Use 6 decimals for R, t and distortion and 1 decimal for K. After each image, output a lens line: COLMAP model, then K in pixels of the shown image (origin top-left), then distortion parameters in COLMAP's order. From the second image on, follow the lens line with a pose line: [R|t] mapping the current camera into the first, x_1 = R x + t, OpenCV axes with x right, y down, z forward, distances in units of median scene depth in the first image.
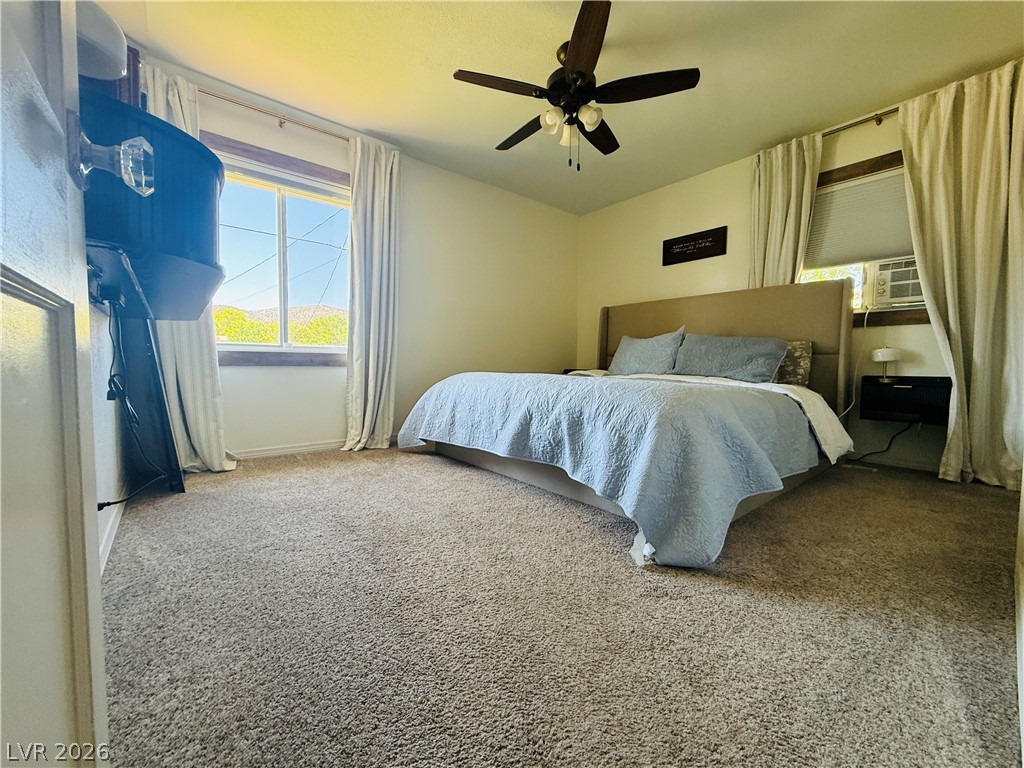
lens RADIAL K [[409.0, 0, 510.4], [0, 409.0, 385.1], [0, 0, 1]] dist [0.001473, 0.000108]
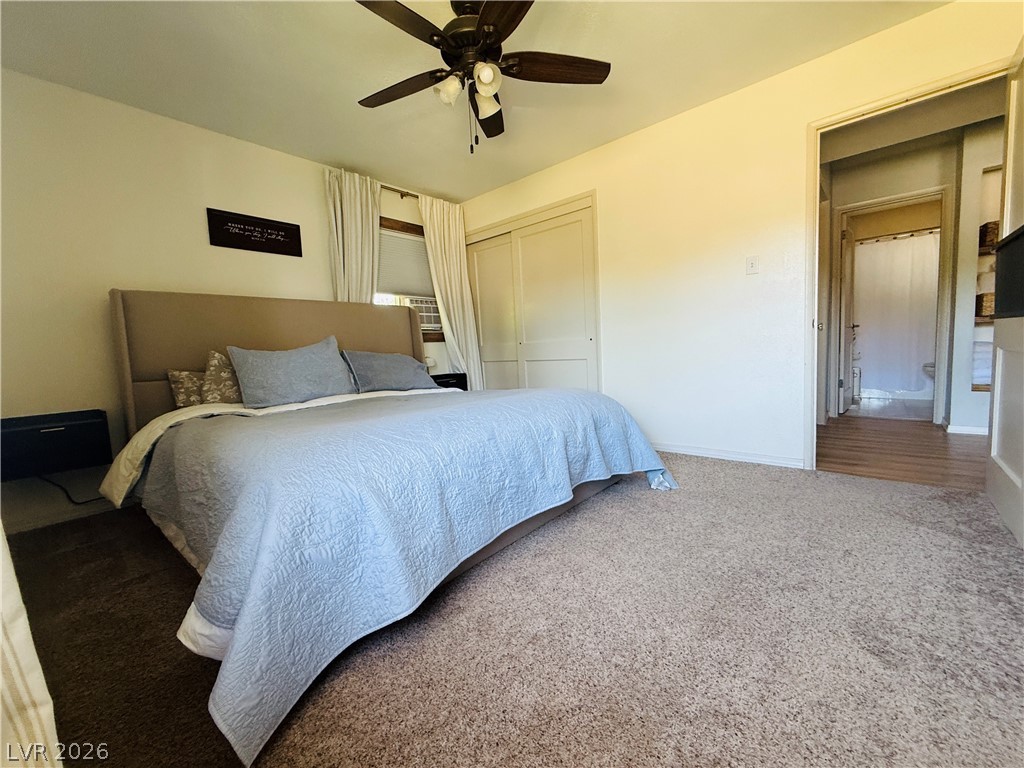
lens RADIAL K [[409.0, 0, 510.4], [0, 409.0, 385.1], [0, 0, 1]] dist [0.001473, 0.000108]
pose [[-0.144806, -0.086419, 0.985679, -0.524072], [0.094174, 0.990453, 0.100672, -0.102528], [-0.984968, 0.107403, -0.135285, 0.809085]]
